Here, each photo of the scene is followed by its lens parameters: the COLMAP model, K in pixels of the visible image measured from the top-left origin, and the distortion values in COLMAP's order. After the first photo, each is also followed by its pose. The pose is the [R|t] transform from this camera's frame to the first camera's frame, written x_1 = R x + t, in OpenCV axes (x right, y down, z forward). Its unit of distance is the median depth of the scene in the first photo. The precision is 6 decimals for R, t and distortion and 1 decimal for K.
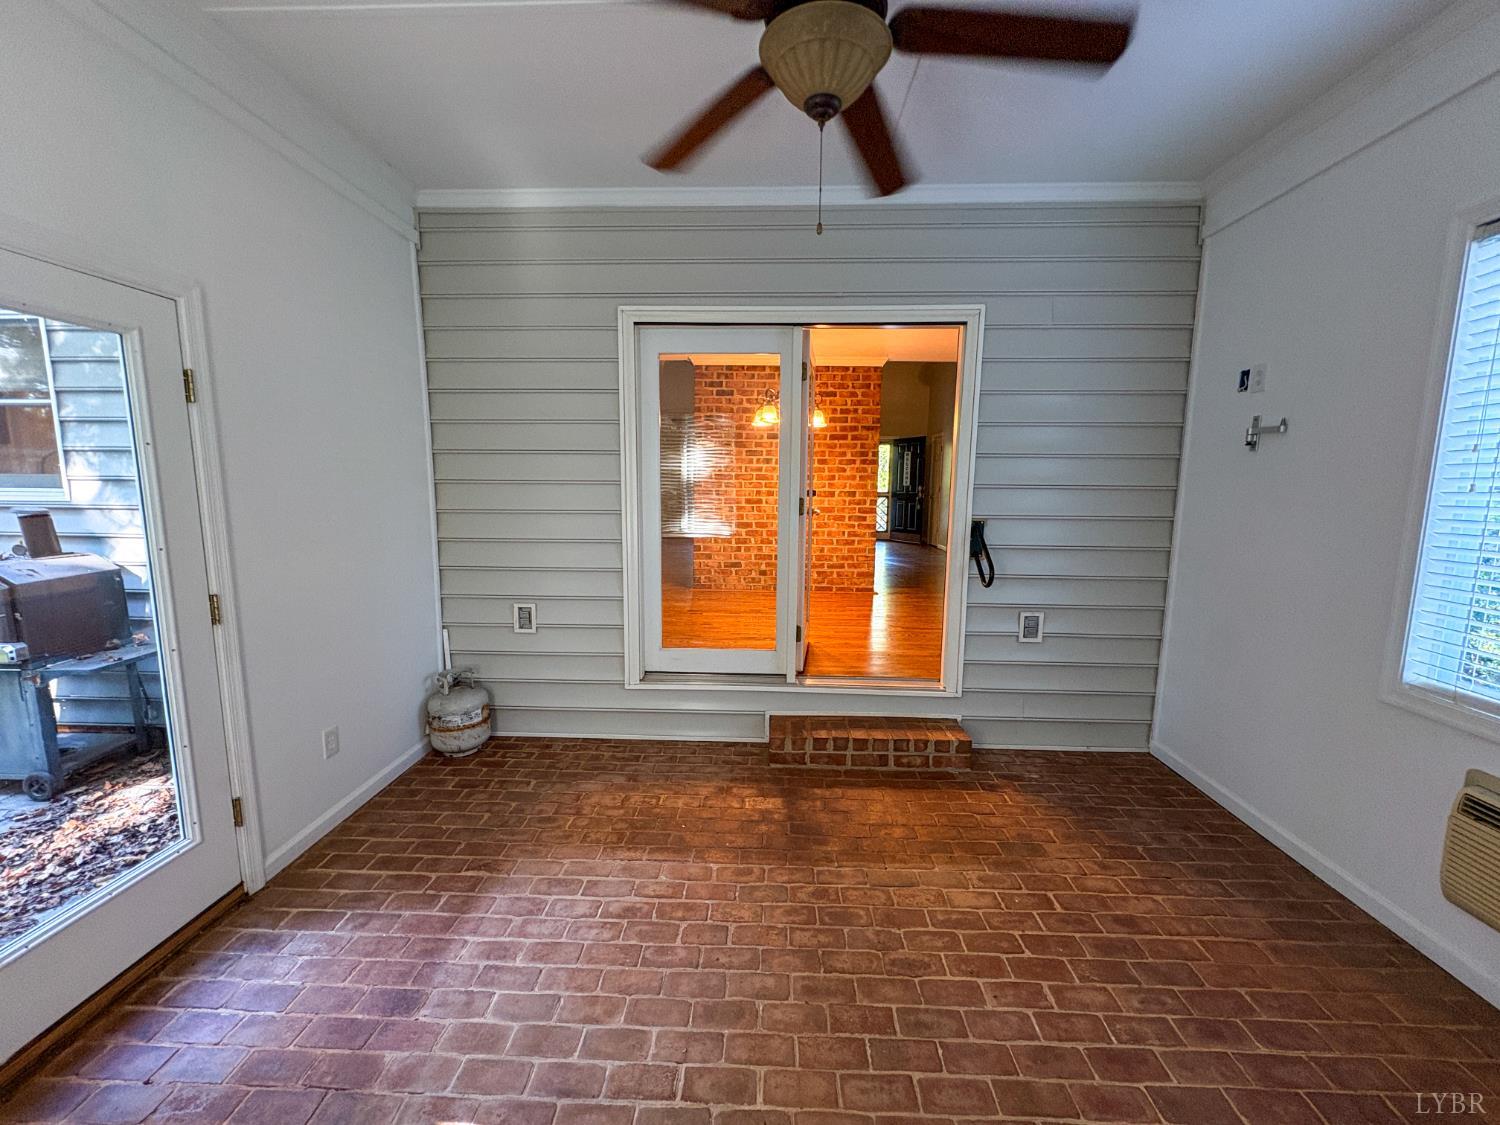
lens RADIAL K [[597.7, 0, 747.4], [0, 597.7, 560.8], [0, 0, 1]] dist [0.002902, 0.000100]
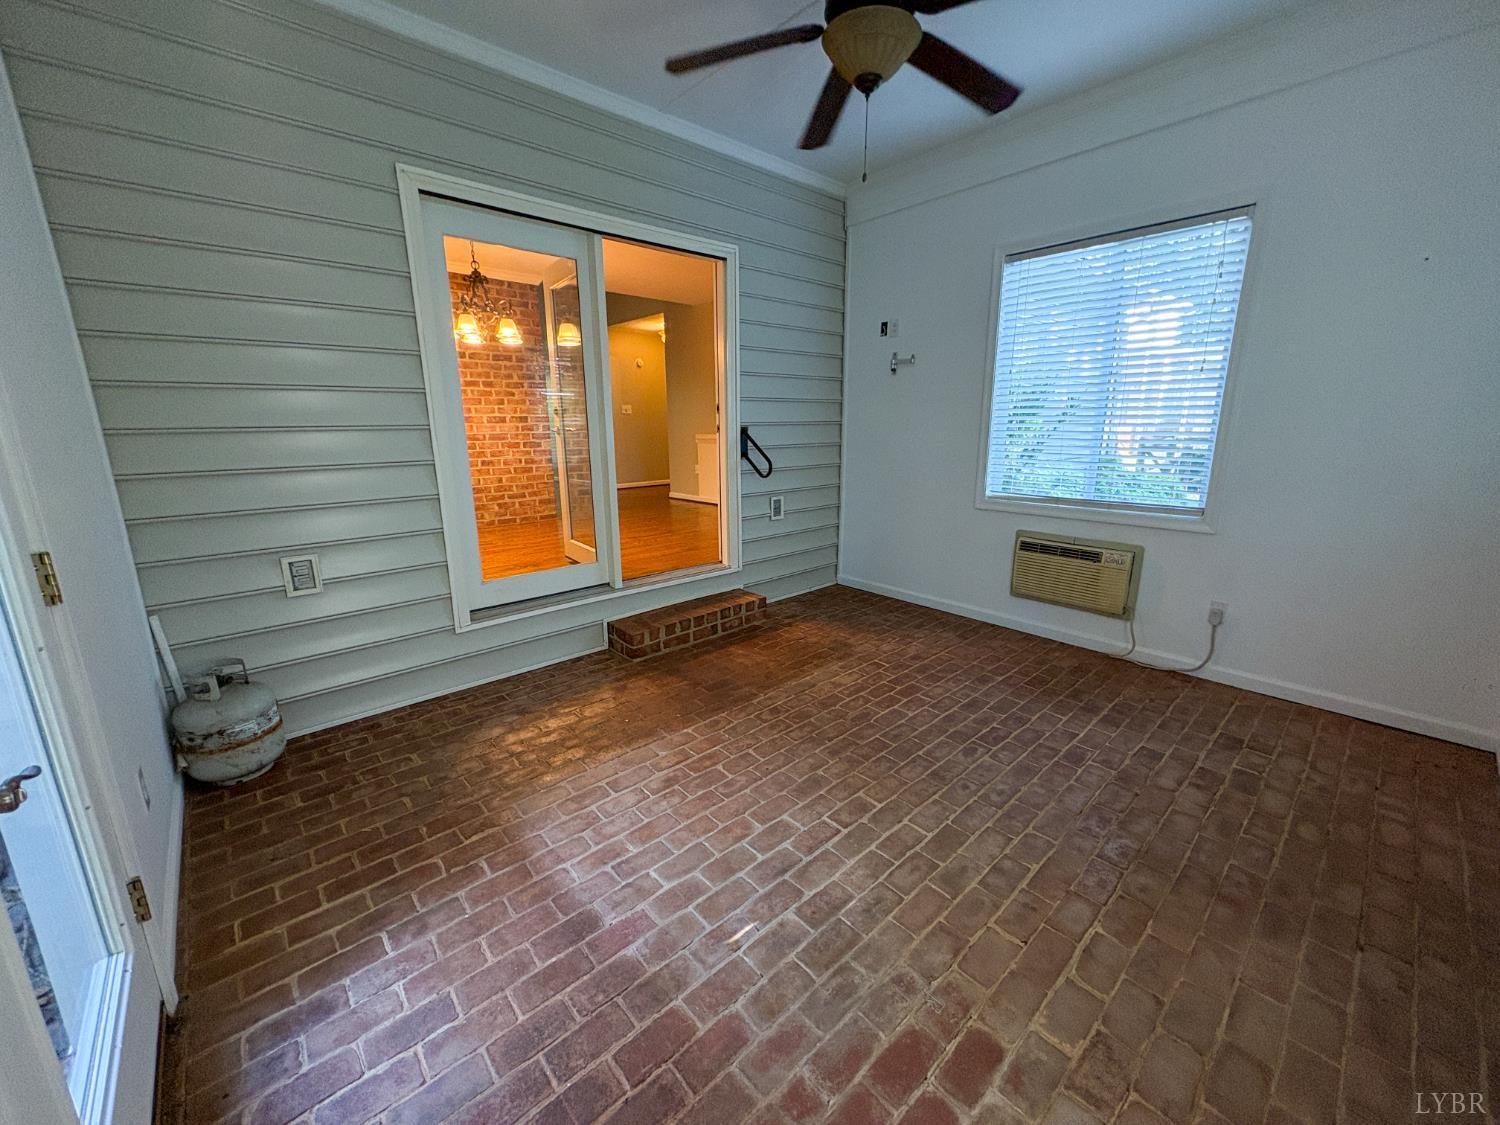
lens RADIAL K [[597.7, 0, 748.9], [0, 597.7, 561.3], [0, 0, 1]] dist [0.002902, 0.000100]
pose [[0.714258, -0.173922, 0.677928, -0.520308], [0.107354, 0.984394, 0.139438, 0.037134], [-0.691600, -0.026817, 0.721783, 0.083432]]
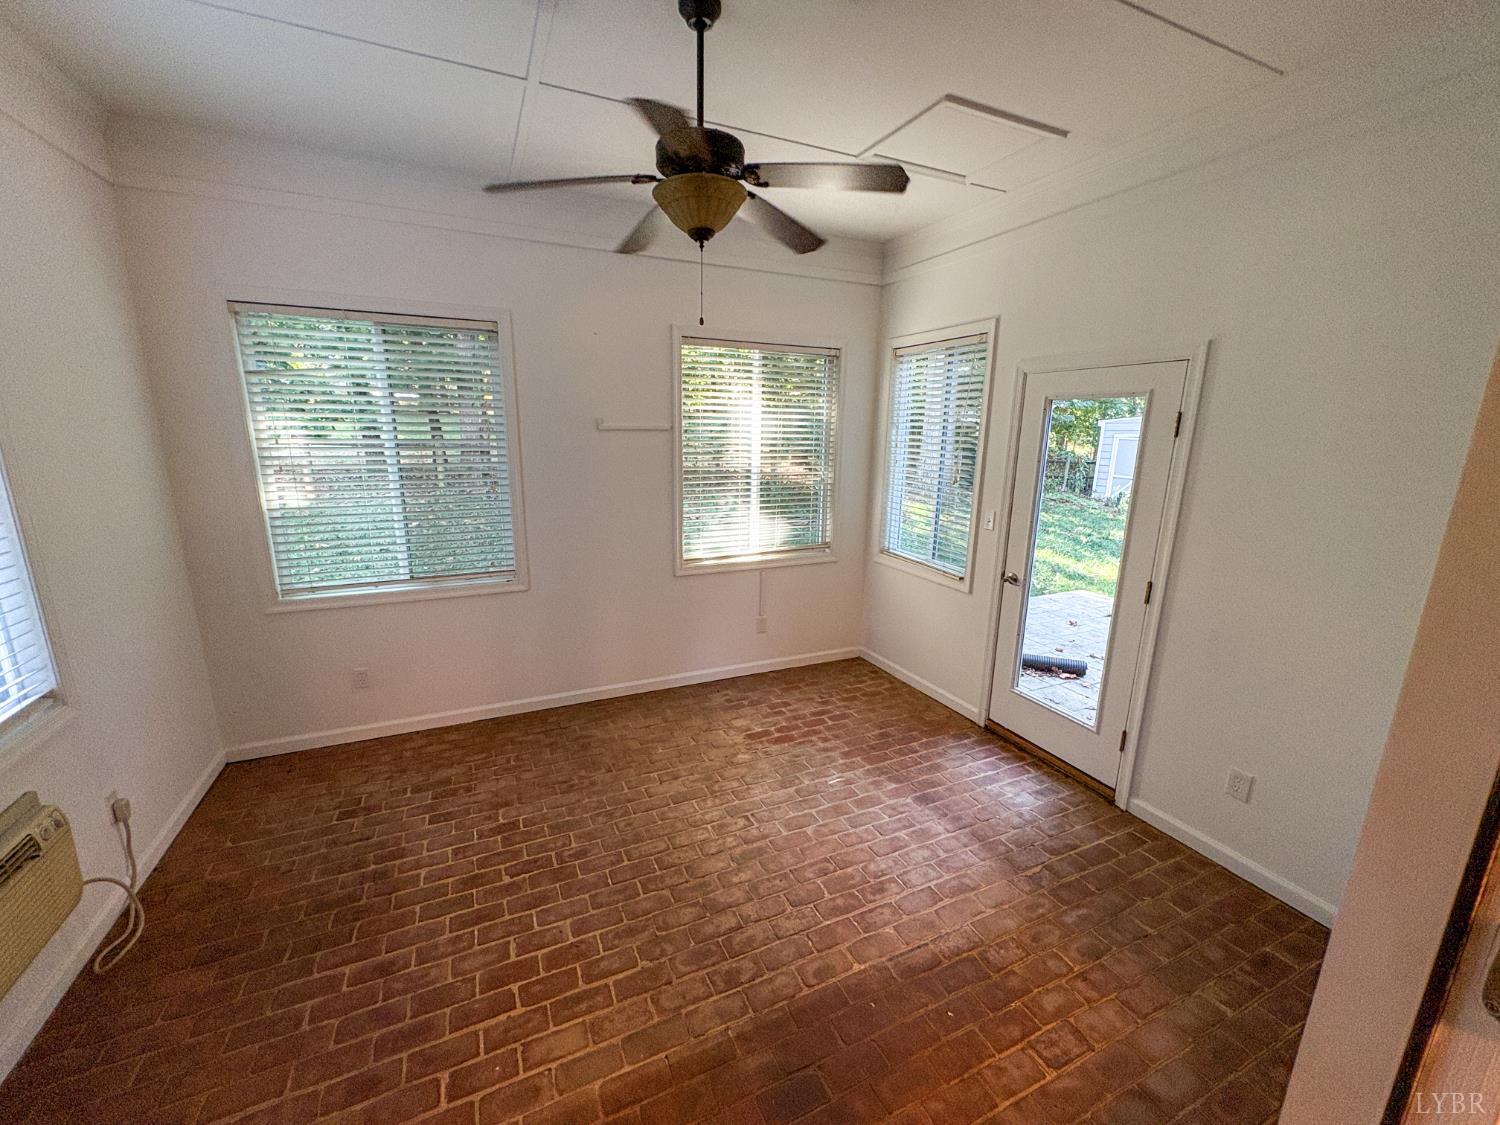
lens RADIAL K [[597.7, 0, 748.7], [0, 597.7, 560.7], [0, 0, 1]] dist [0.002902, 0.000100]
pose [[-0.888599, 0.083281, -0.451062, 0.319280], [-0.081275, 0.939231, 0.333525, -0.232179], [0.451427, 0.333030, -0.827831, 1.093793]]
